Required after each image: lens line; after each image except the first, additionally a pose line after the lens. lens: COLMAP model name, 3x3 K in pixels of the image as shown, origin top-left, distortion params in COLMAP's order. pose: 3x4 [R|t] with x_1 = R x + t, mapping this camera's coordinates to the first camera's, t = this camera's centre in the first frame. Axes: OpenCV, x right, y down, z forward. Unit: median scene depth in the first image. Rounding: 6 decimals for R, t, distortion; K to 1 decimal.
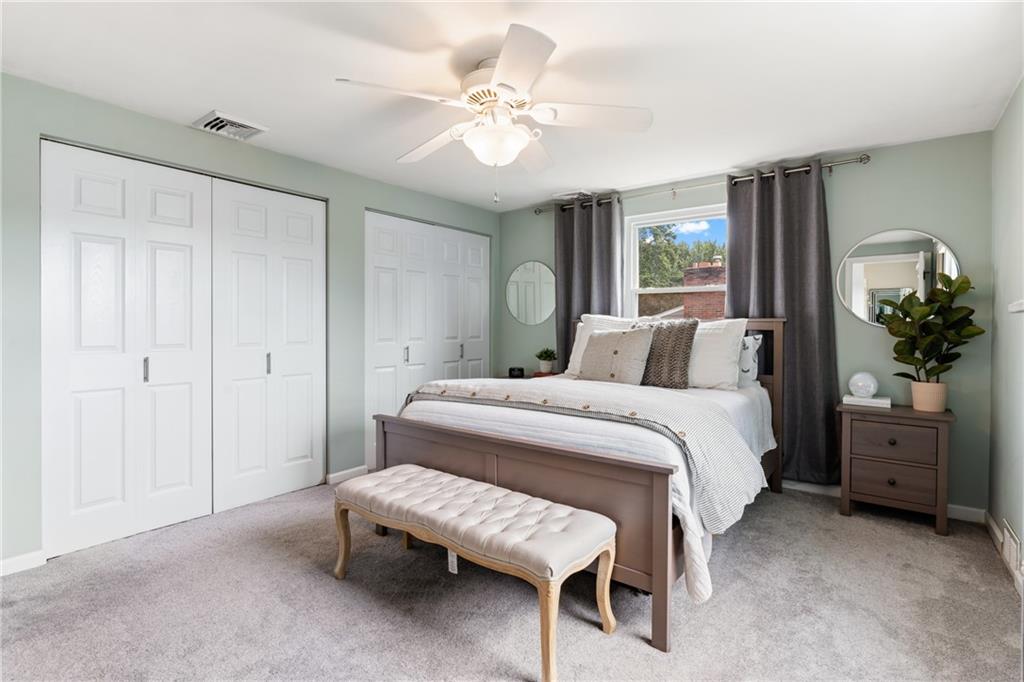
lens RADIAL K [[502.2, 0, 512.9], [0, 502.2, 338.8], [0, 0, 1]] dist [-0.000924, -0.000201]
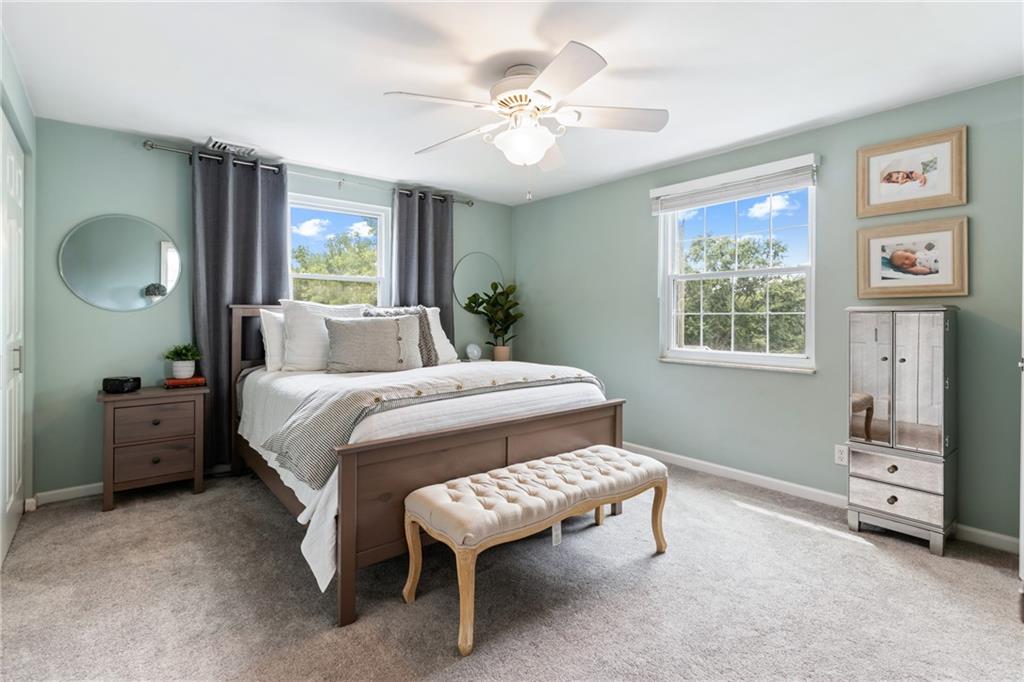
lens RADIAL K [[493.3, 0, 510.9], [0, 493.3, 320.0], [0, 0, 1]] dist [-0.001434, 0.000345]
pose [[0.227313, -0.014783, 0.973709, -0.845559], [0.019383, 0.999755, 0.010654, -0.019239], [-0.973629, 0.016452, 0.227544, 0.620844]]
